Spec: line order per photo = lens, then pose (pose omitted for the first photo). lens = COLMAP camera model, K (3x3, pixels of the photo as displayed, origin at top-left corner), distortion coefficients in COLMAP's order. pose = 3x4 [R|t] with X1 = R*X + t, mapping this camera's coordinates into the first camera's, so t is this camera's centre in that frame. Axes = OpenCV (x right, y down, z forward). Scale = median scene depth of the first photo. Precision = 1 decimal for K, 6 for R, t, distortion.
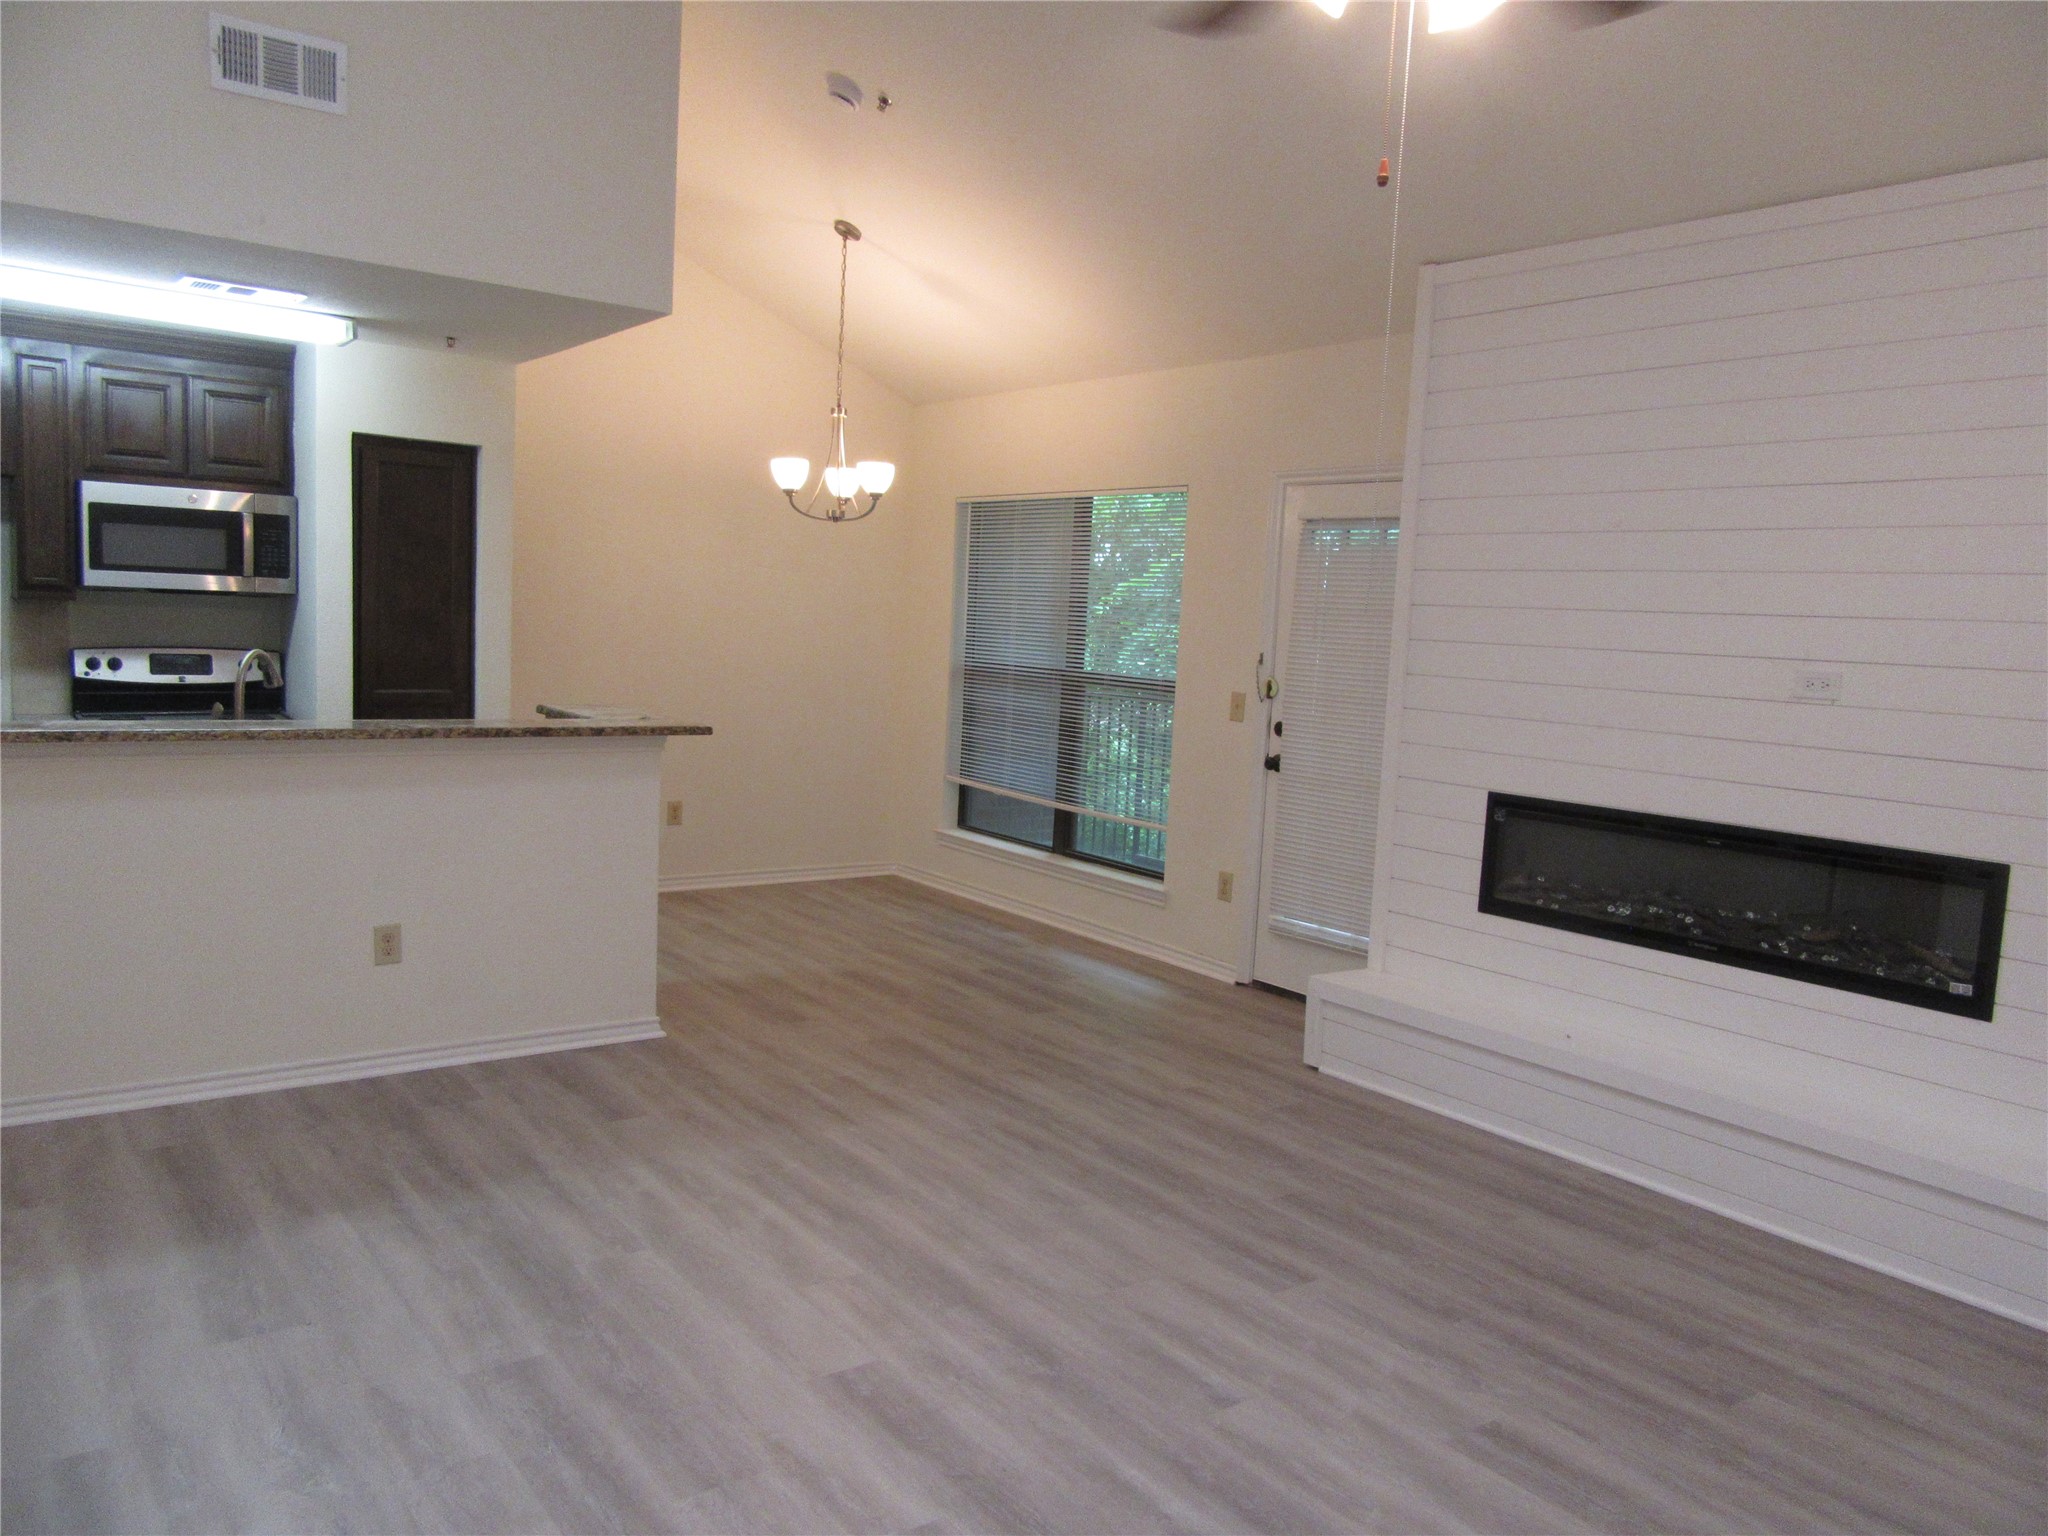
lens RADIAL K [[1518.3, 0, 1025.8], [0, 1518.3, 779.1], [0, 0, 1]] dist [-0.014487, 0.009271]
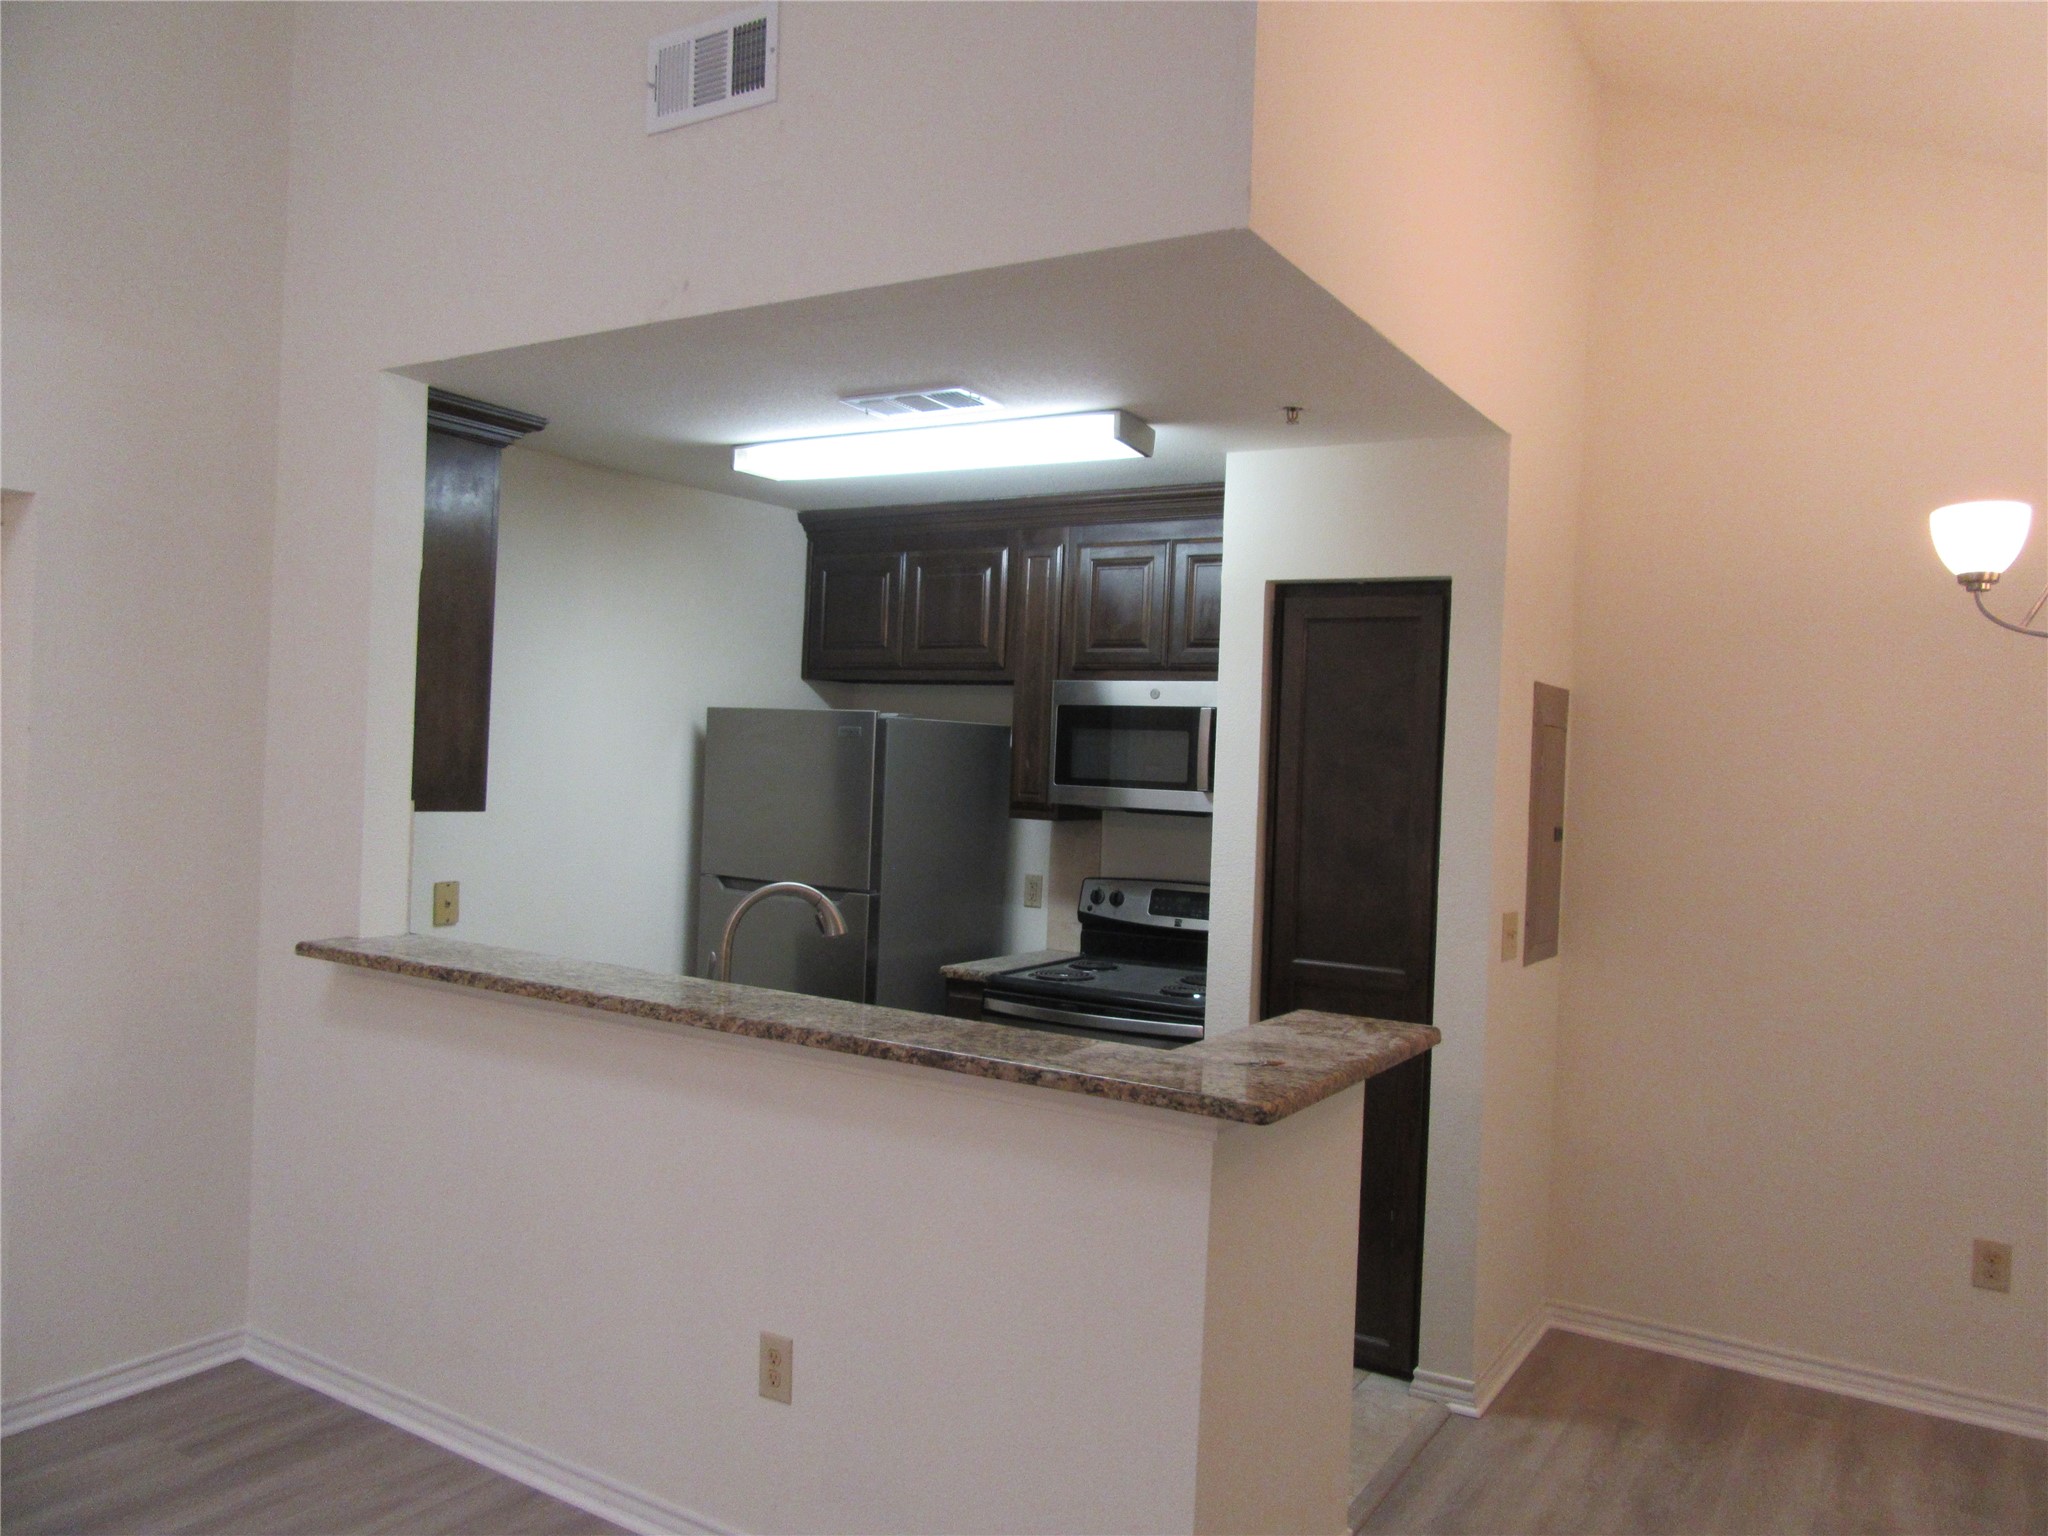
lens RADIAL K [[1518.3, 0, 1022.7], [0, 1518.3, 767.1], [0, 0, 1]] dist [-0.014487, 0.009271]
pose [[0.360348, -0.031320, -0.932292, 0.156394], [-0.124483, 0.988882, -0.081336, -0.075133], [0.924474, 0.145364, 0.352443, 0.664659]]
